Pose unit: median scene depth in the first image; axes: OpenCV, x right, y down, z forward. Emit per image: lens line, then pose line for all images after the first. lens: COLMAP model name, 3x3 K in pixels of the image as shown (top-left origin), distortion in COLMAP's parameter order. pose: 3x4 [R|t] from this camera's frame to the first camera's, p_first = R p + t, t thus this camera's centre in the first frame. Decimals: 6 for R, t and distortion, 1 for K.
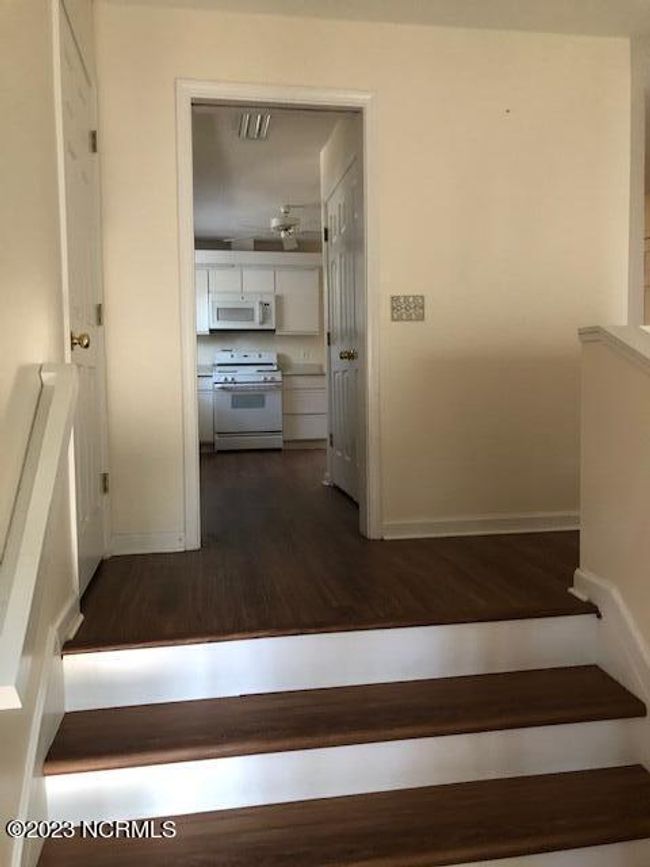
lens RADIAL K [[720.7, 0, 326.2], [0, 720.7, 432.7], [0, 0, 1]] dist [0.044900, -0.031411]
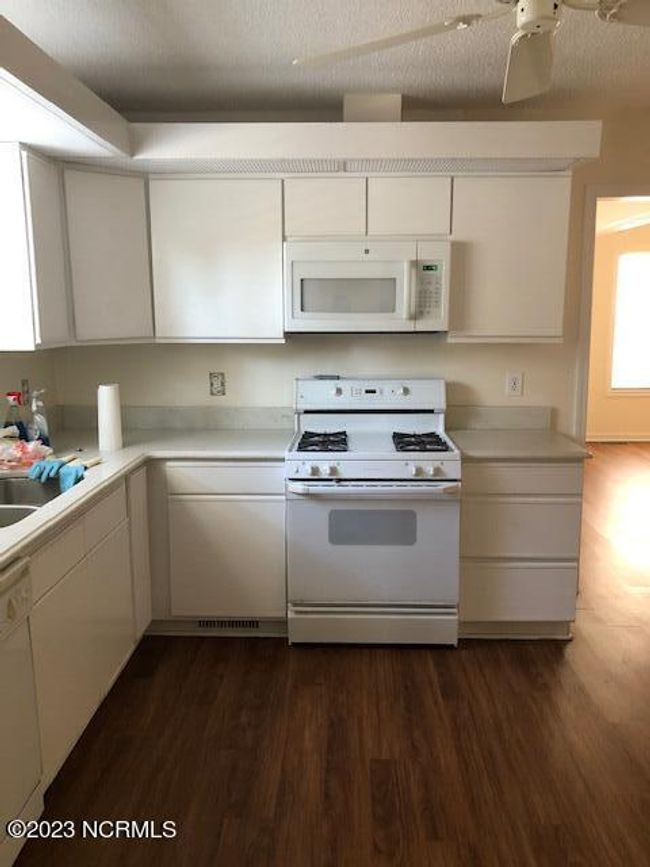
lens RADIAL K [[720.7, 0, 321.3], [0, 720.7, 435.8], [0, 0, 1]] dist [0.044900, -0.031411]
pose [[0.980354, 0.042900, -0.192526, -0.060833], [-0.021208, 0.993329, 0.113350, -0.131607], [0.196104, -0.107040, 0.974723, 0.605868]]
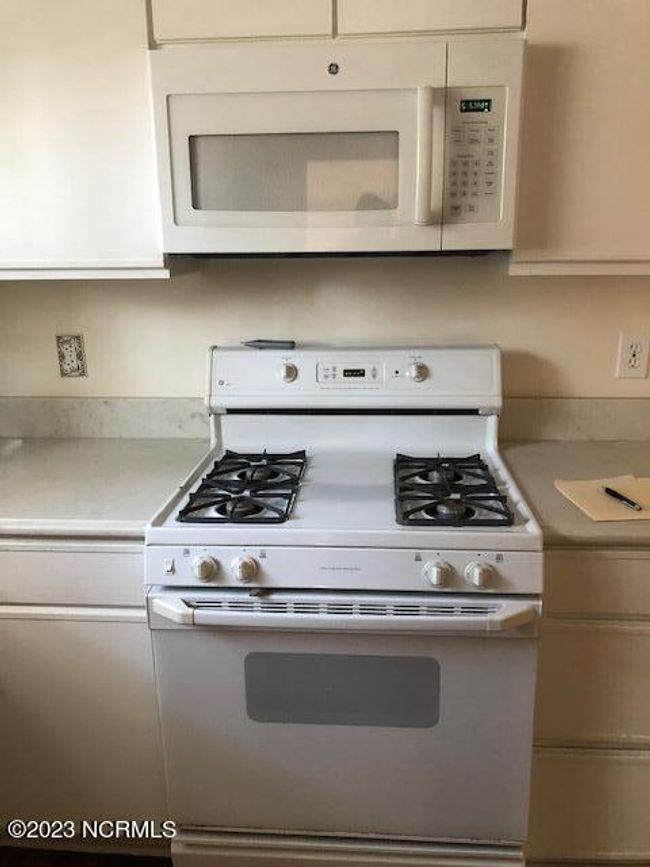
lens RADIAL K [[720.7, 0, 326.1], [0, 720.7, 414.4], [0, 0, 1]] dist [0.044900, -0.031411]
pose [[0.973104, 0.055459, -0.223589, -0.074151], [-0.015202, 0.983933, 0.177891, -0.136234], [0.229863, -0.169707, 0.958312, 0.818788]]
